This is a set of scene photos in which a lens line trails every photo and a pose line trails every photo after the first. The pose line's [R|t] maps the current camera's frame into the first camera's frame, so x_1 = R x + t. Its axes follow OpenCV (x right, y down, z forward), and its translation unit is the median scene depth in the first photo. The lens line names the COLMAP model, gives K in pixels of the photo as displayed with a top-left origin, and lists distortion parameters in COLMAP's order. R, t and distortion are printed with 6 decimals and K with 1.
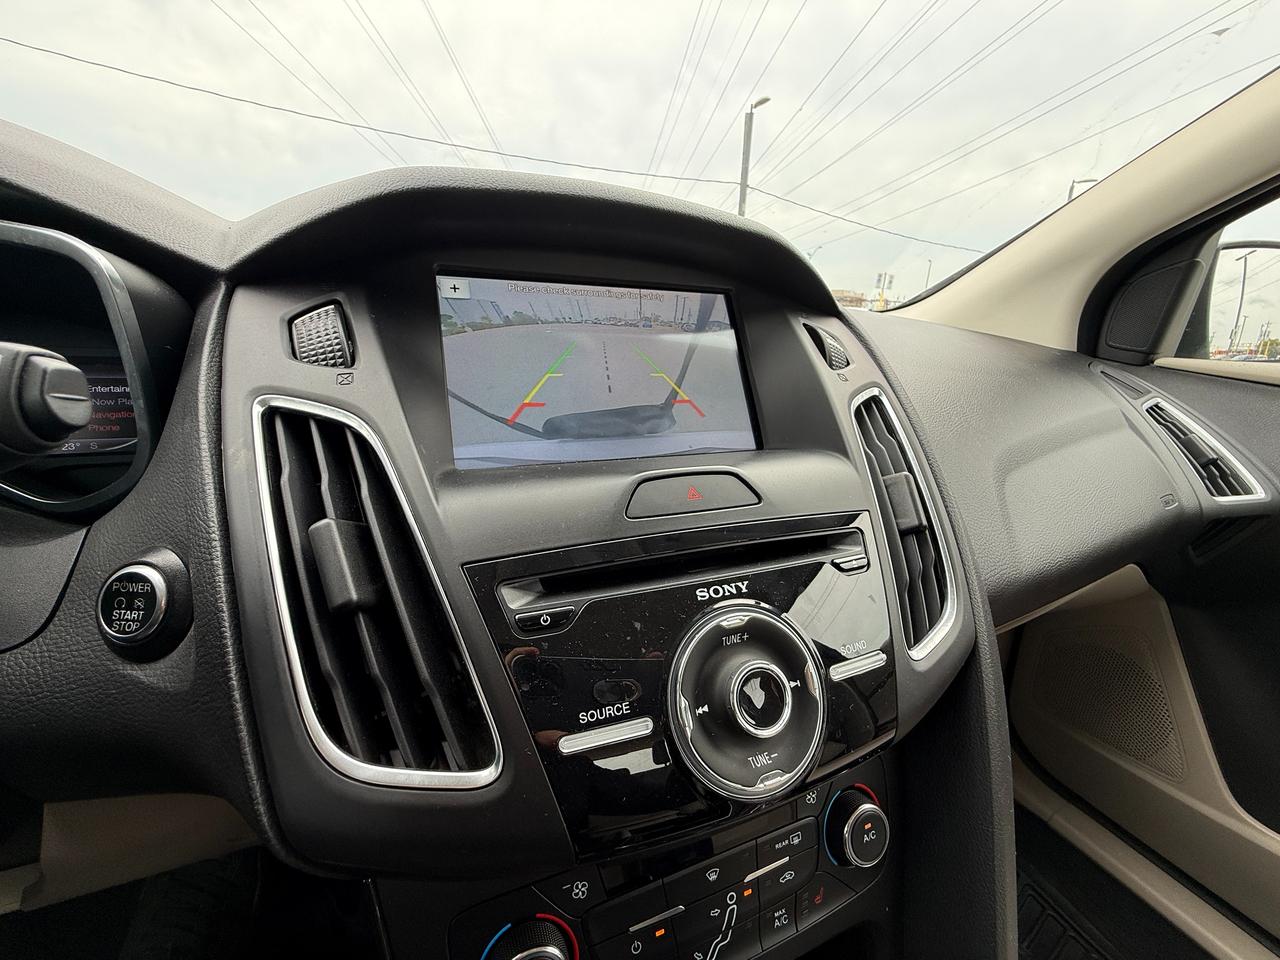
lens RADIAL K [[507.9, 0, 632.6], [0, 507.9, 484.5], [0, 0, 1]] dist [-0.002417, 0.000218]
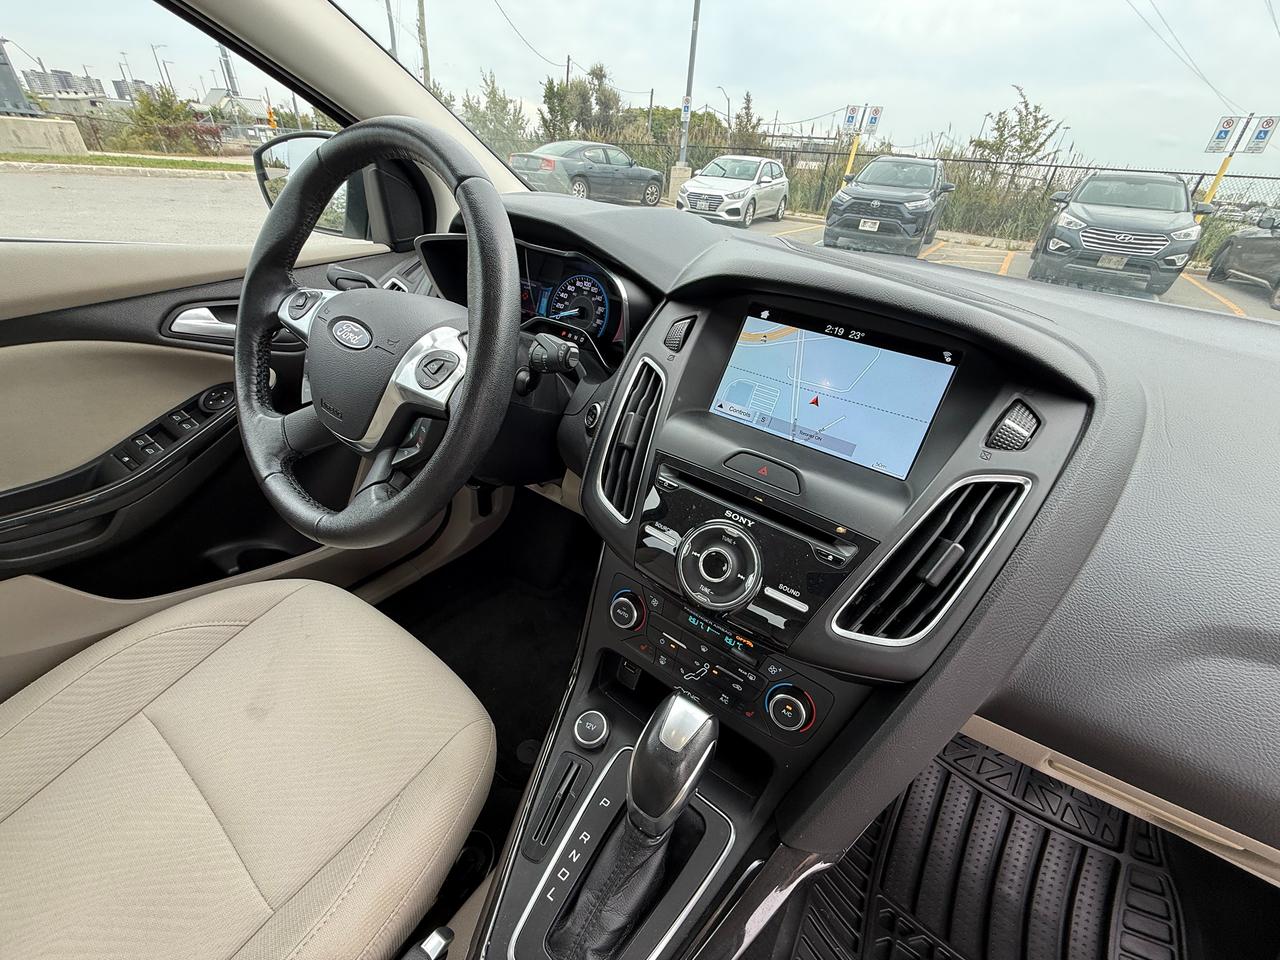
lens RADIAL K [[507.9, 0, 641.9], [0, 507.9, 478.0], [0, 0, 1]] dist [-0.002417, 0.000218]
pose [[0.534843, 0.450950, -0.714554, 1.187080], [-0.320935, 0.890717, 0.321906, -0.400896], [0.781629, 0.057157, 0.621119, -0.476971]]
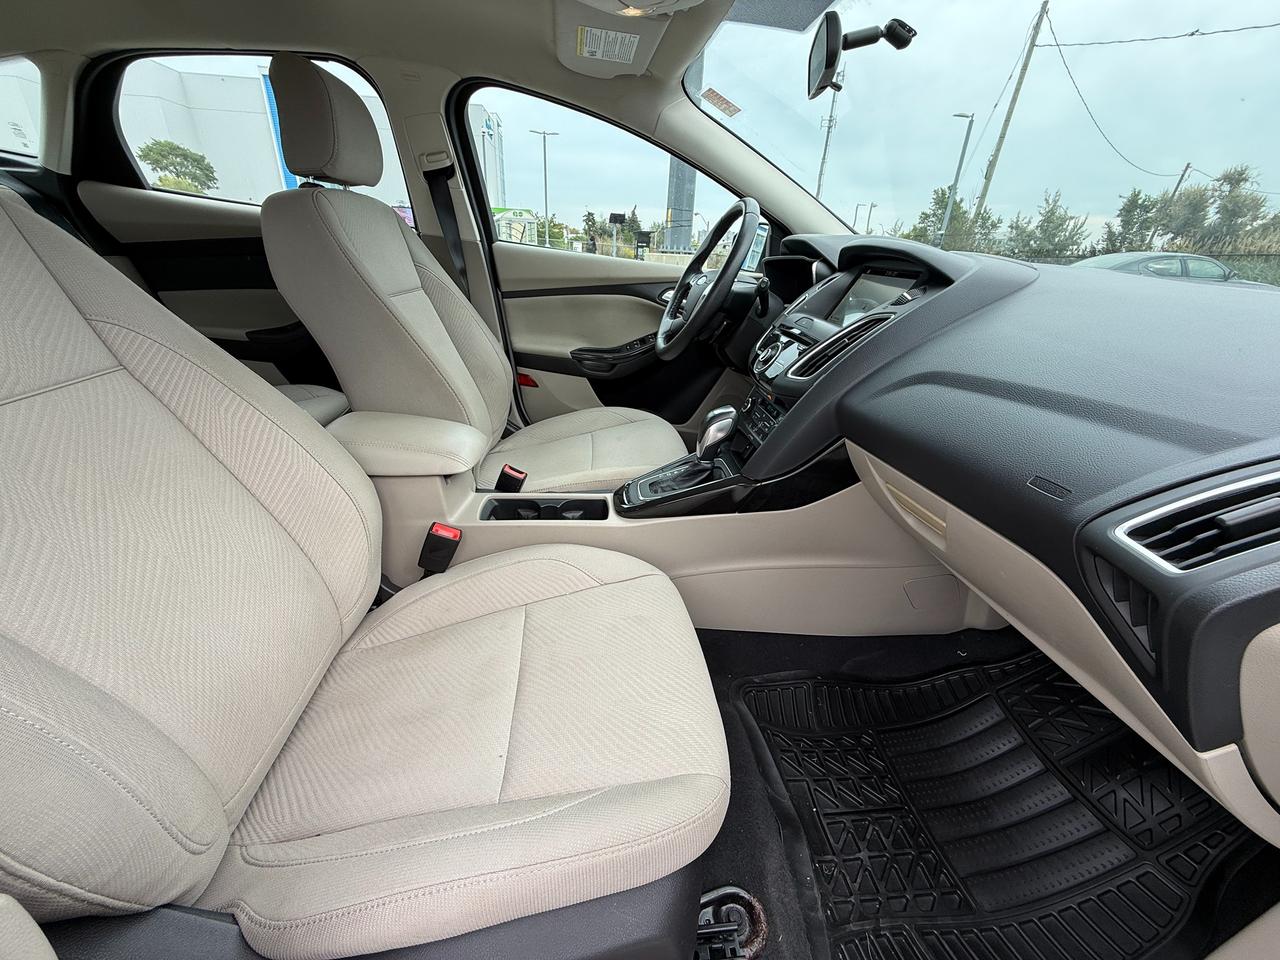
lens RADIAL K [[507.9, 0, 636.6], [0, 507.9, 486.6], [0, 0, 1]] dist [-0.002417, 0.000218]
pose [[-0.308417, 0.356423, -0.881954, 4.440281], [-0.352595, 0.818273, 0.453989, -0.270815], [0.883491, 0.450991, -0.126696, 0.911966]]
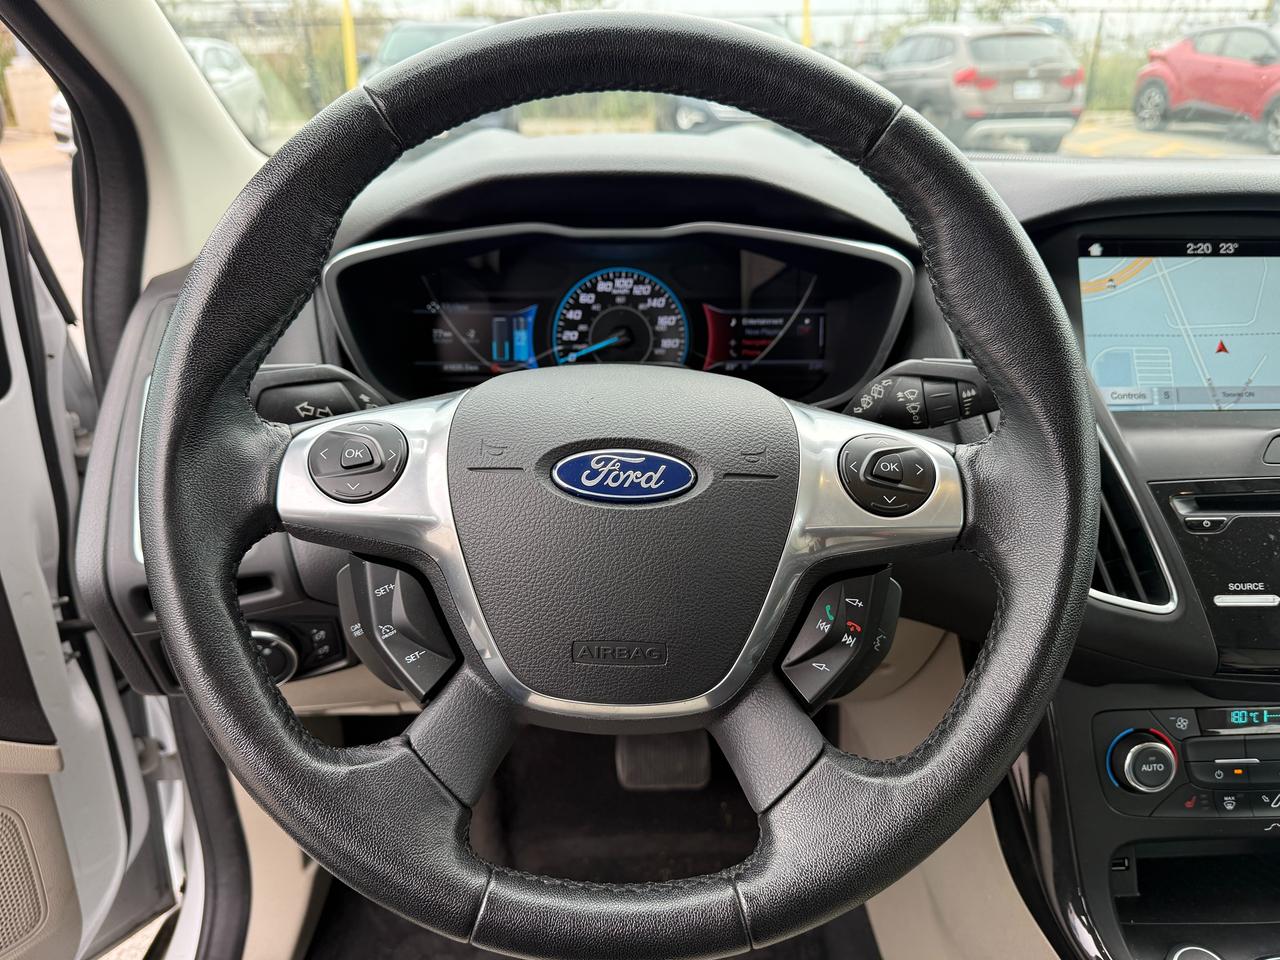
lens RADIAL K [[906.4, 0, 644.7], [0, 906.4, 484.2], [0, 0, 1]] dist [0.047378, -0.055464]
pose [[0.935441, 0.107780, -0.336651, -0.673122], [-0.071746, 0.990450, 0.117737, -0.042865], [0.346126, -0.085982, 0.934240, -1.721007]]
